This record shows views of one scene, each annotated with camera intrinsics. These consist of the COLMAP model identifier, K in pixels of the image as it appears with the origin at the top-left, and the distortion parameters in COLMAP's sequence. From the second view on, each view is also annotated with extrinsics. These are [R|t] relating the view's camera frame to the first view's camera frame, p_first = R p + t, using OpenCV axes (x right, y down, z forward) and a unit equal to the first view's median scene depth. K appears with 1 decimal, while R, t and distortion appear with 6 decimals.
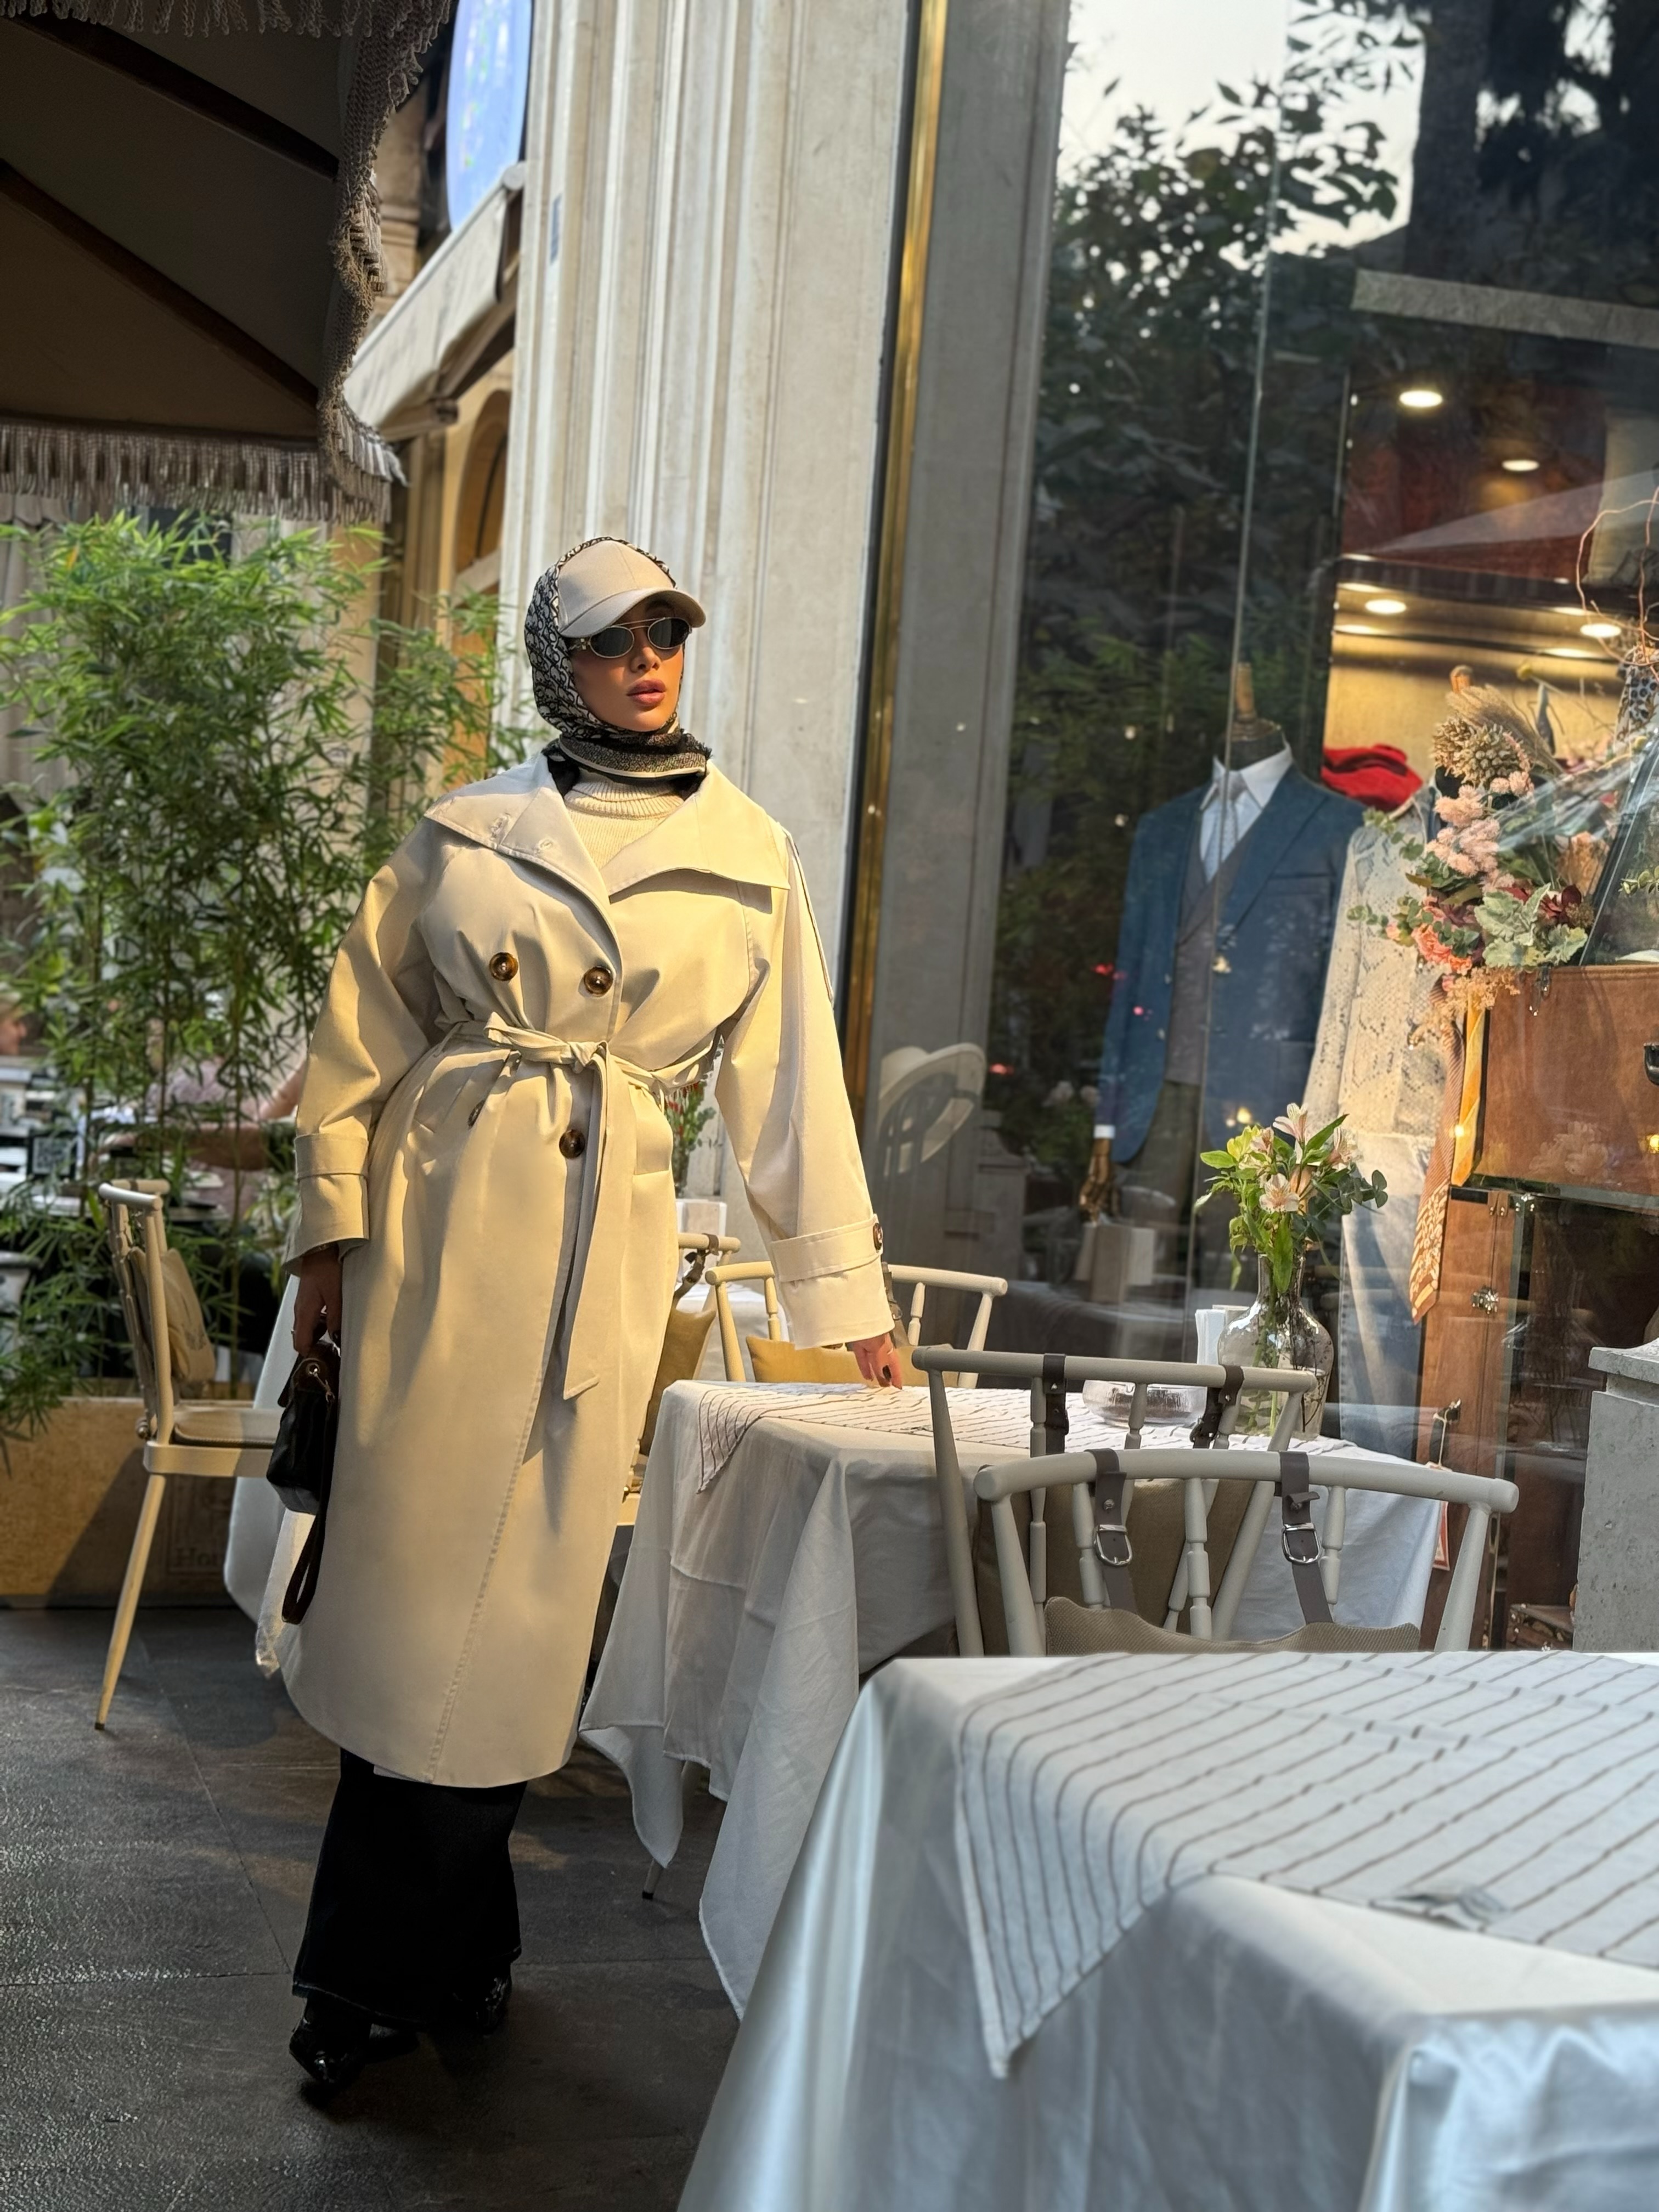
lens RADIAL K [[3052.6, 0, 829.5], [0, 3052.6, 1106.0], [0, 0, 1]] dist [0.257613, -0.658228]
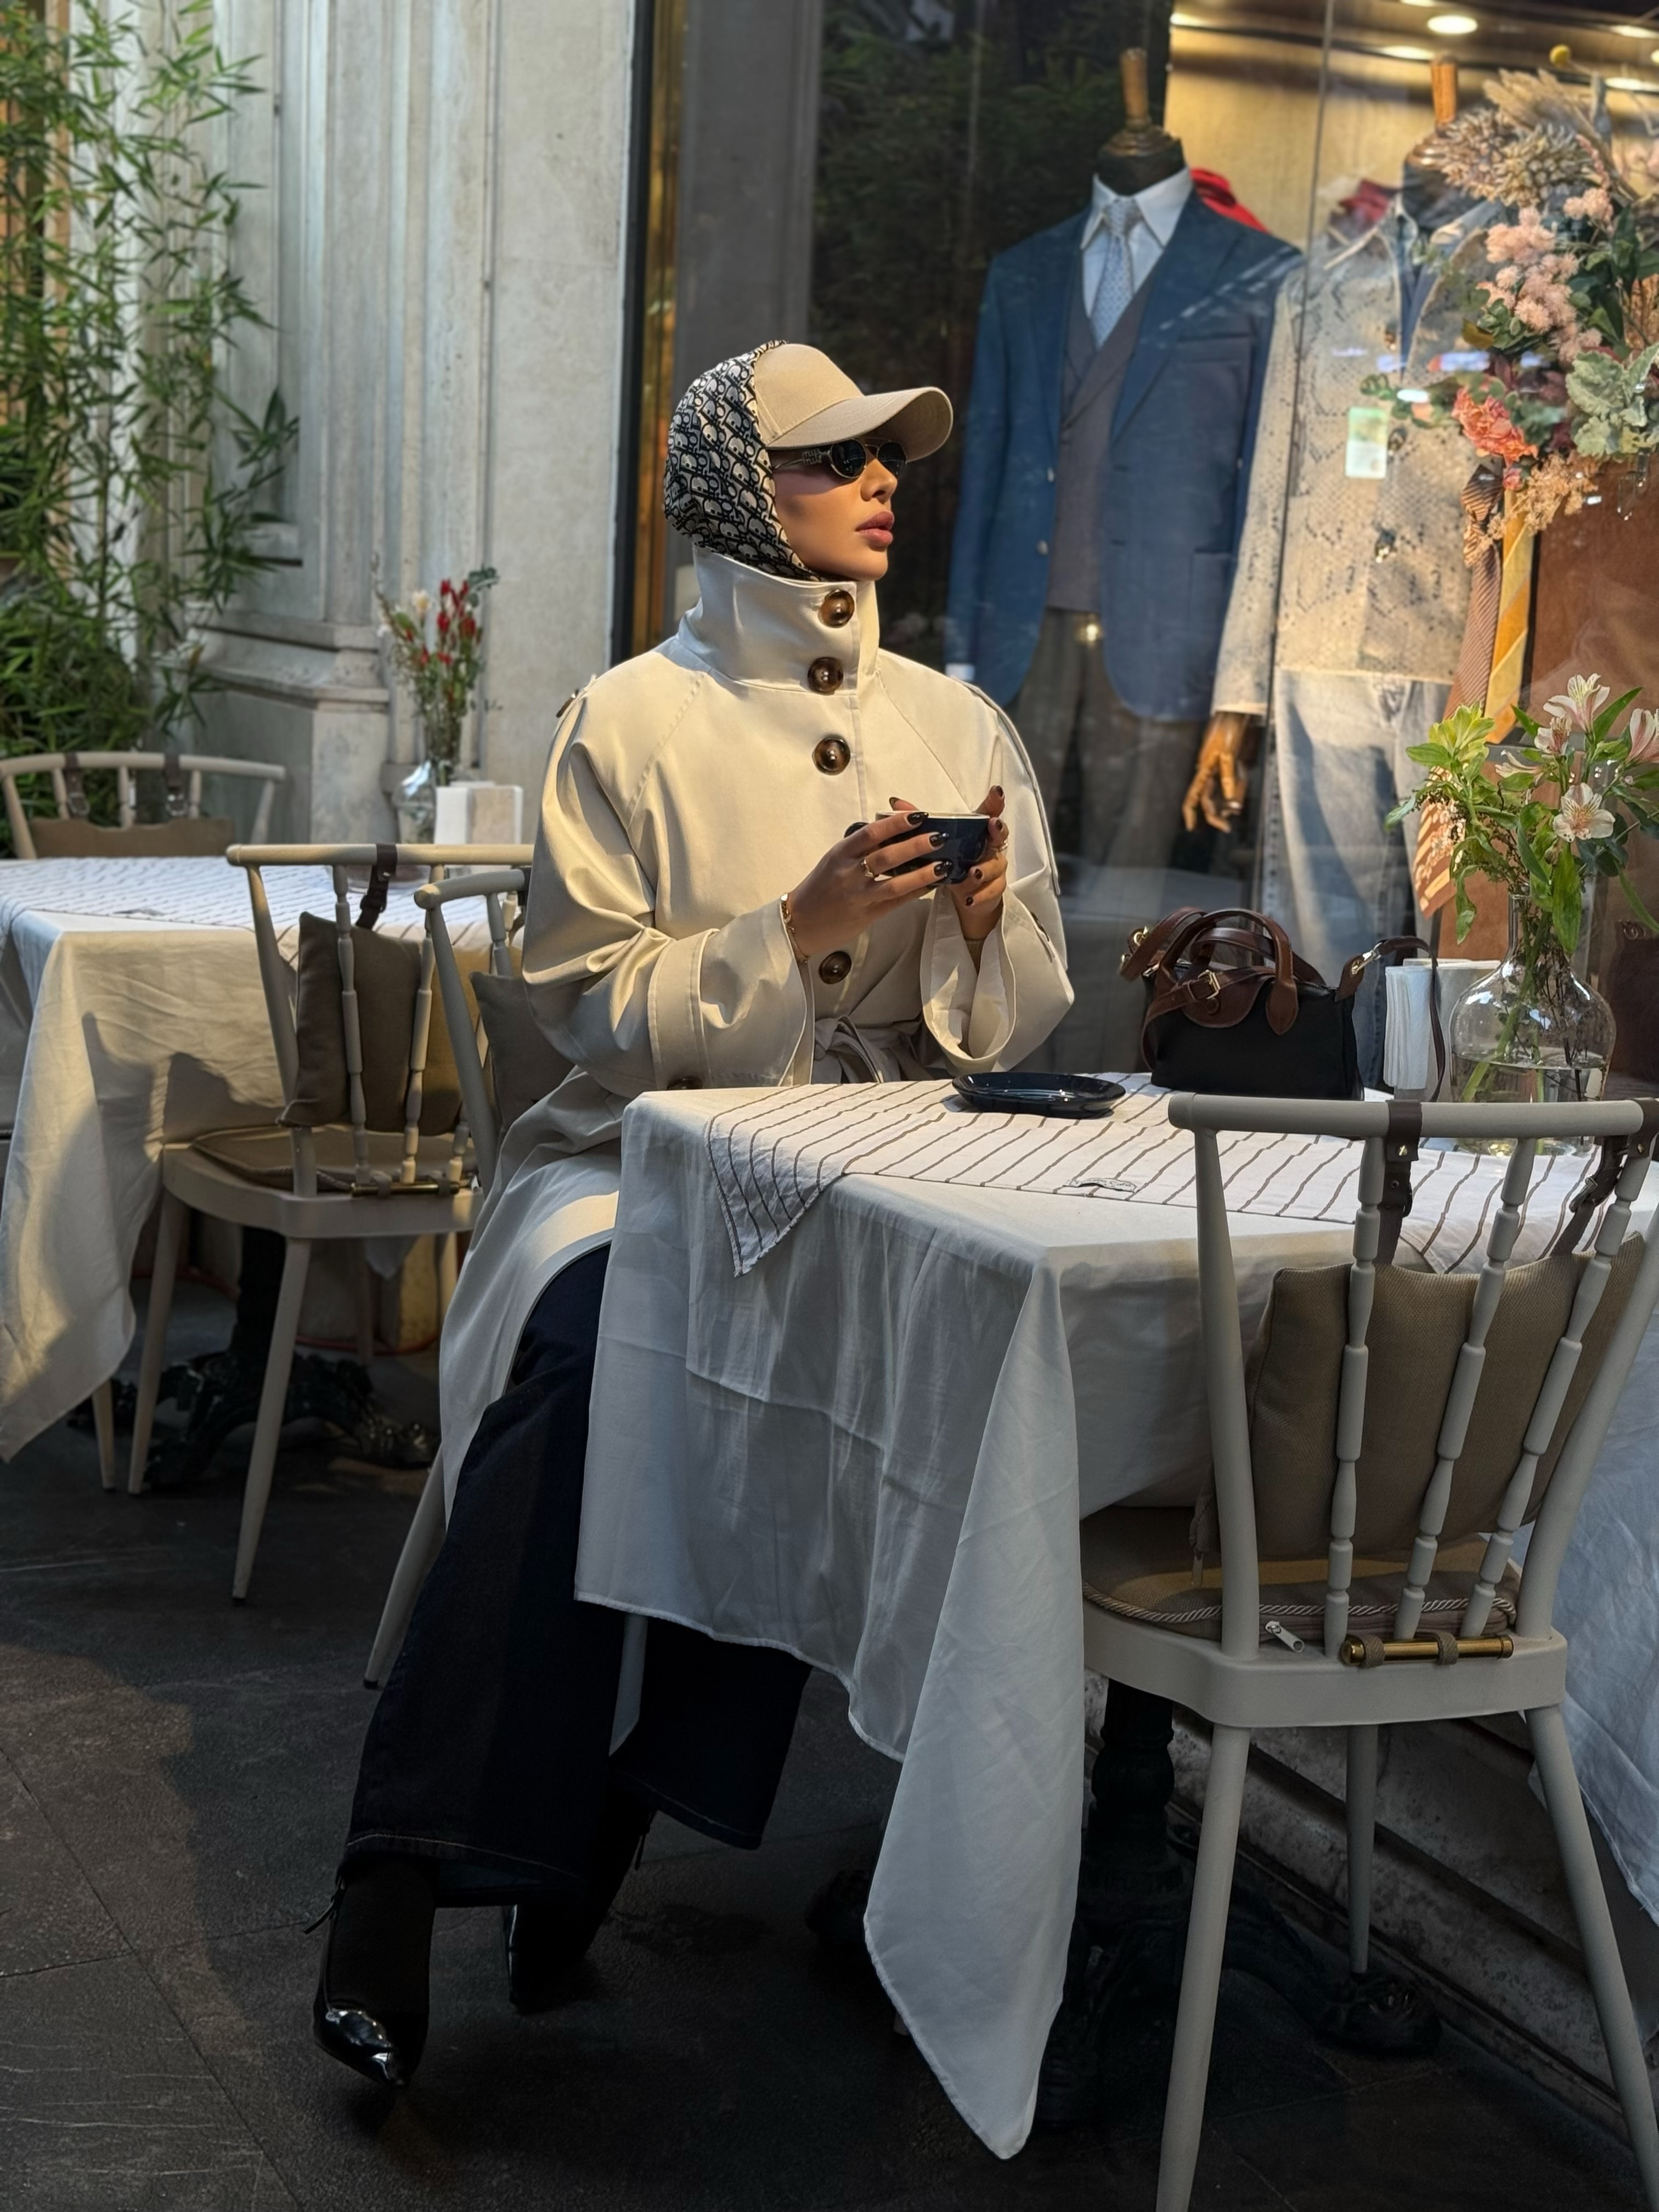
lens RADIAL K [[3052.6, 0, 829.5], [0, 3052.6, 1106.0], [0, 0, 1]] dist [0.257613, -0.658228]
pose [[0.983905, -0.051041, 0.171246, -0.093895], [0.021617, 0.985298, 0.169474, -0.018542], [-0.177379, -0.163045, 0.970543, 0.229991]]
